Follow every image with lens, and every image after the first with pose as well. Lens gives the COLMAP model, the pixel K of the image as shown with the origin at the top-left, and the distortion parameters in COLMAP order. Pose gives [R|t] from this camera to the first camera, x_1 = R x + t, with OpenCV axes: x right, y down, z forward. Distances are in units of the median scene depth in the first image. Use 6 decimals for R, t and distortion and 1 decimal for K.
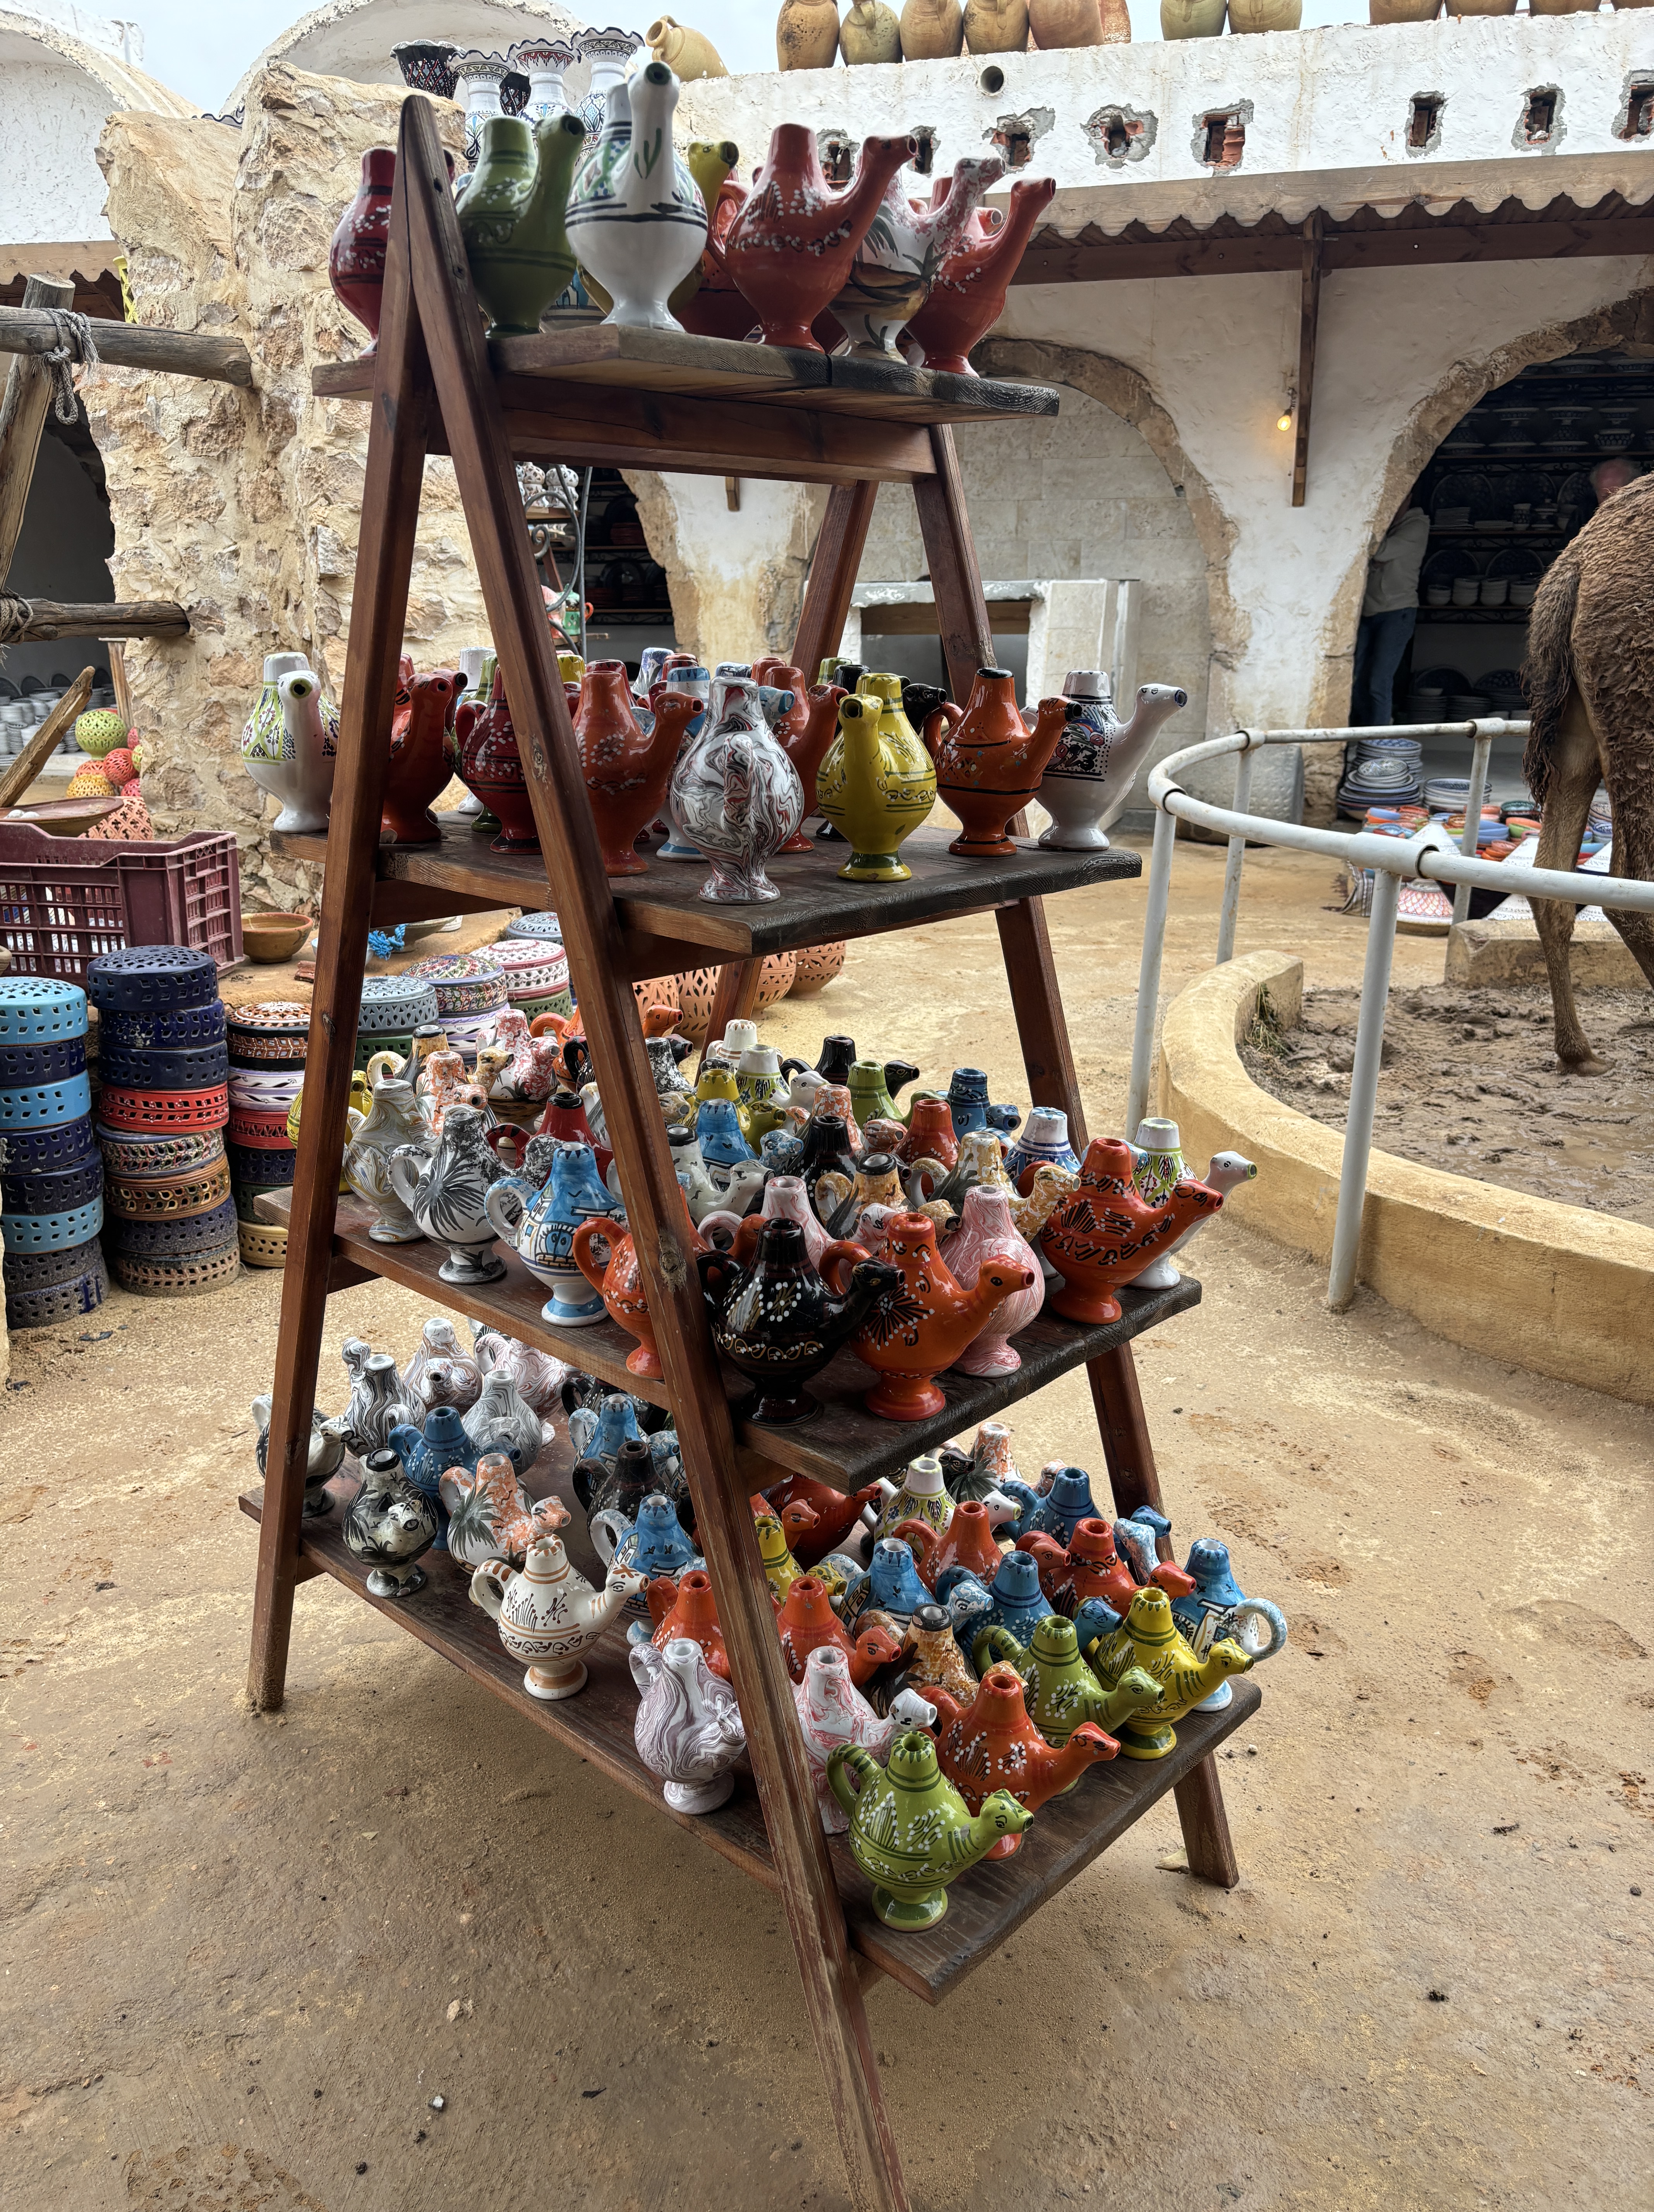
lens RADIAL K [[1676.5, 0, 827.4], [0, 1676.5, 1104.1], [0, 0, 1]] dist [0.029890, 0.005116]
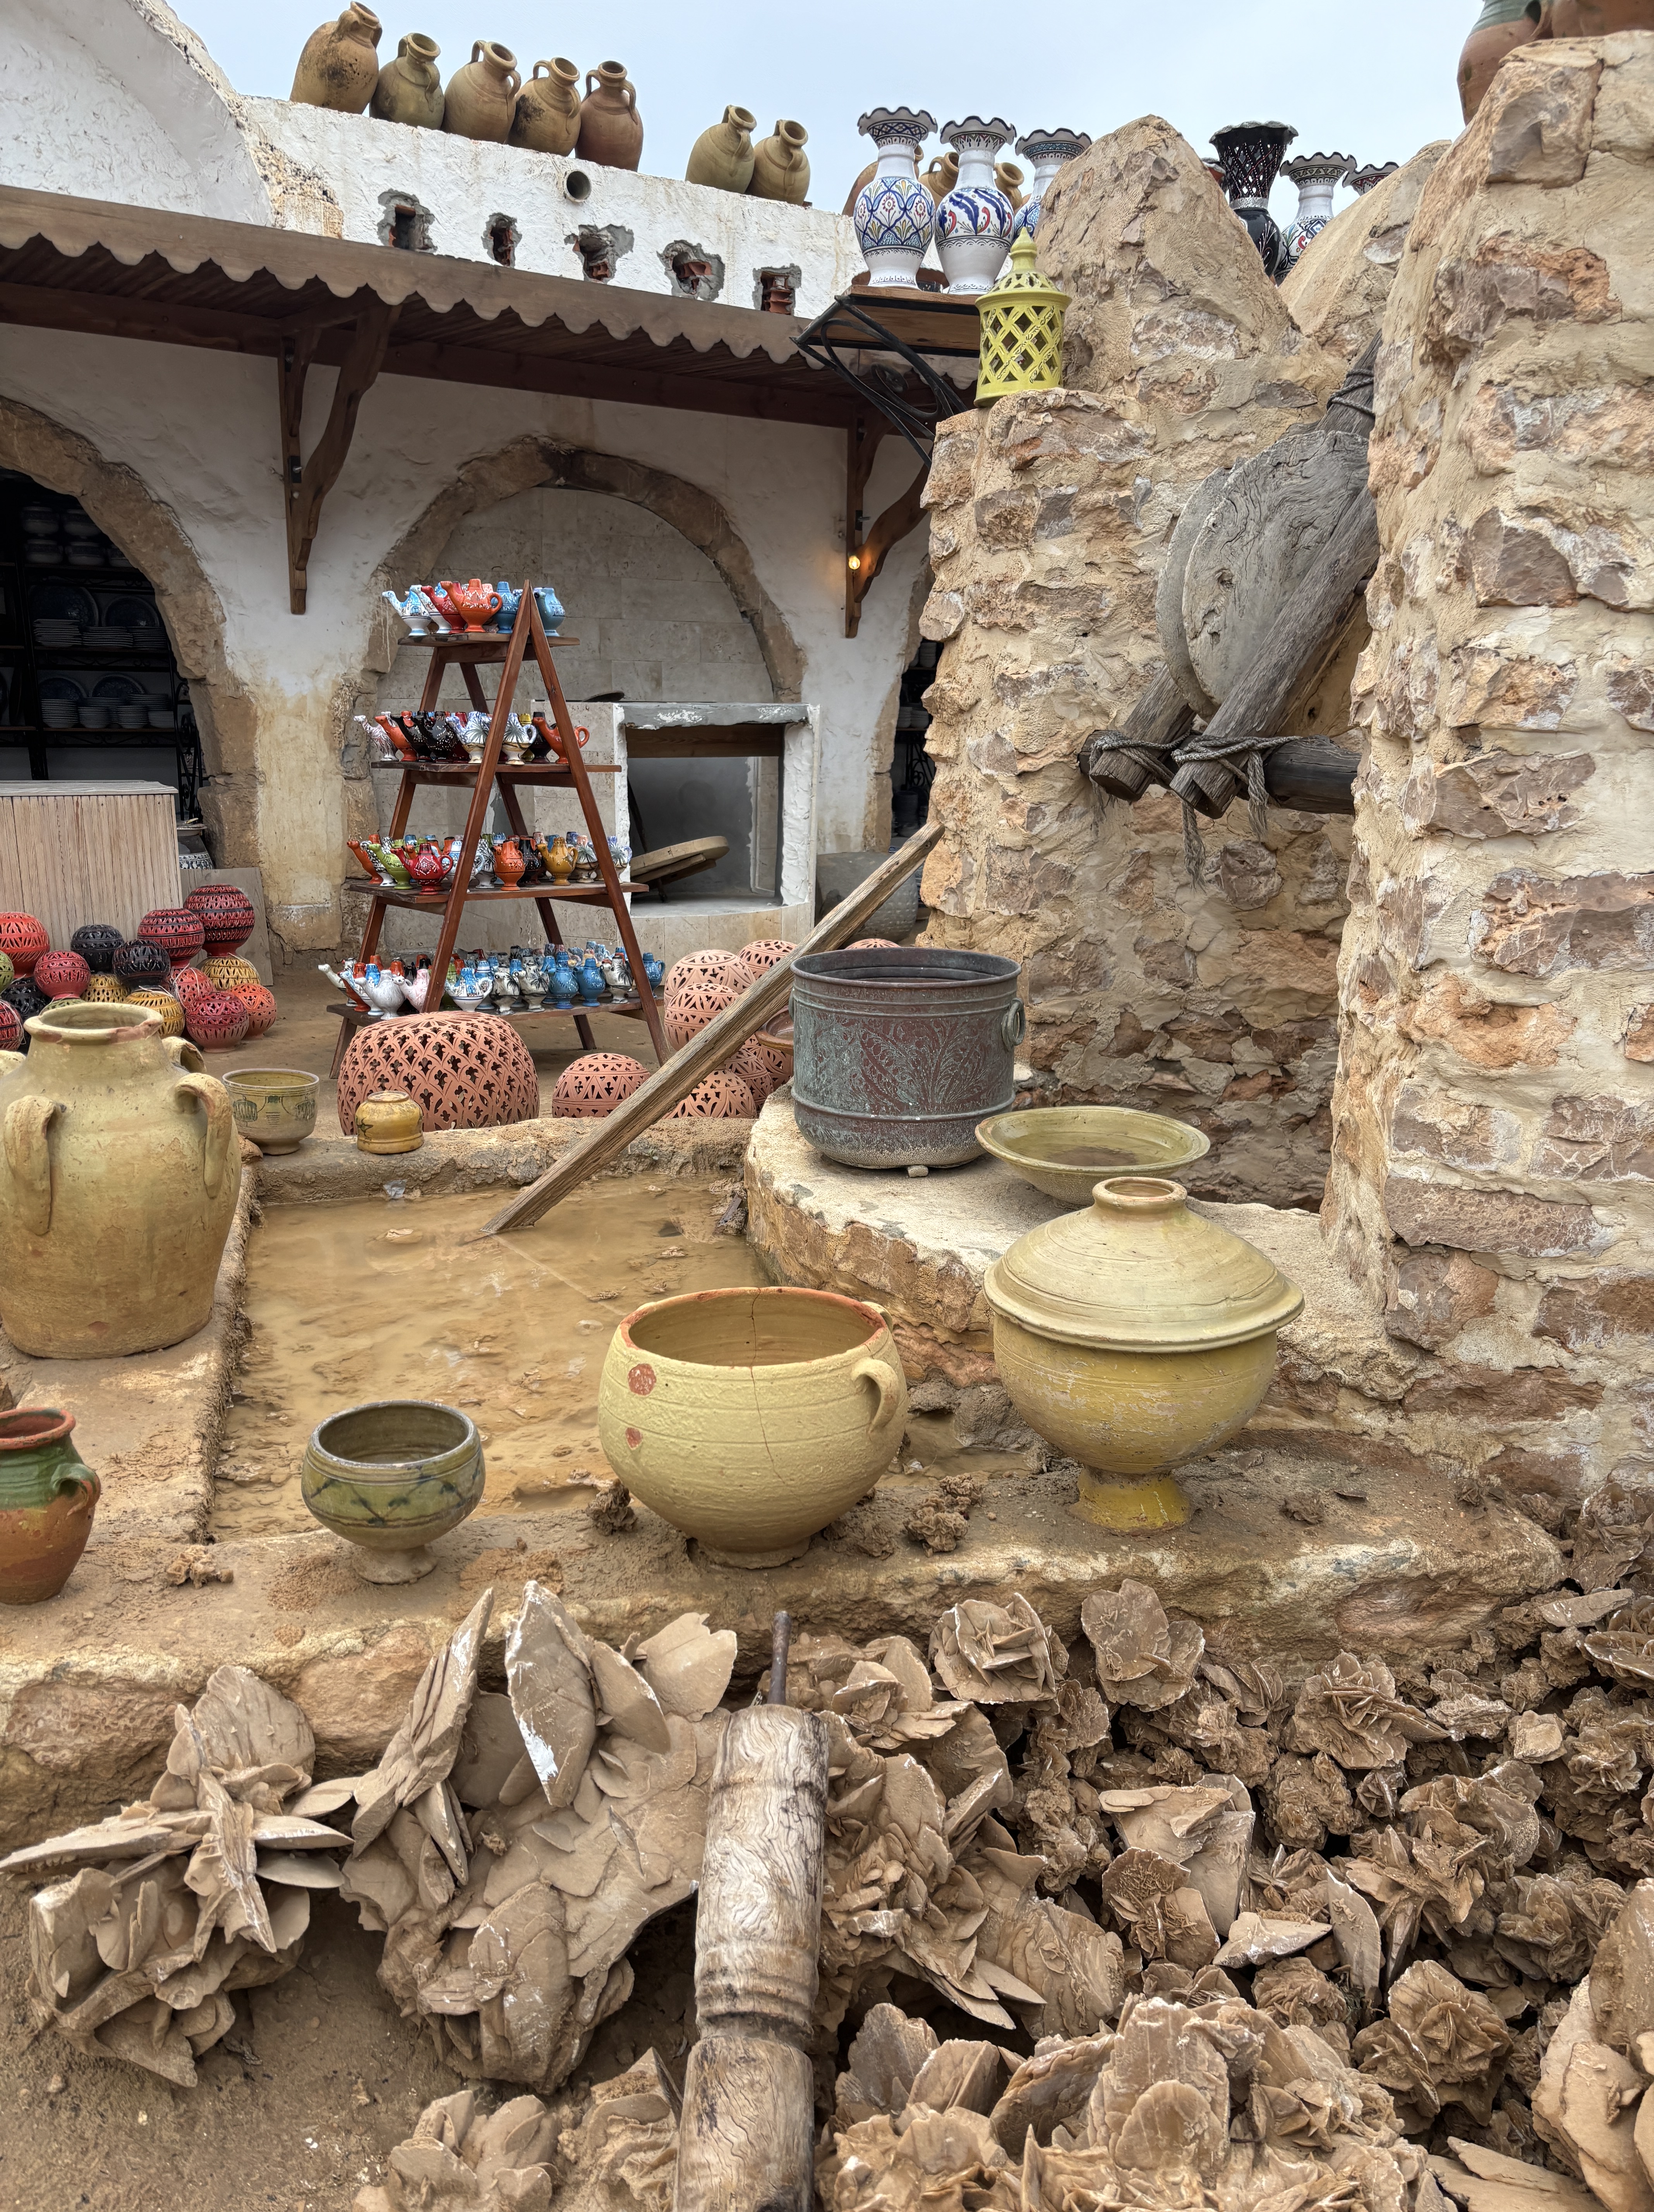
lens RADIAL K [[1676.5, 0, 827.1], [0, 1676.5, 1108.2], [0, 0, 1]] dist [0.029890, 0.005116]
pose [[0.640722, -0.173560, 0.747899, -0.620419], [0.219952, 0.974779, 0.037779, -0.105275], [-0.735593, 0.140296, 0.662737, 0.343400]]
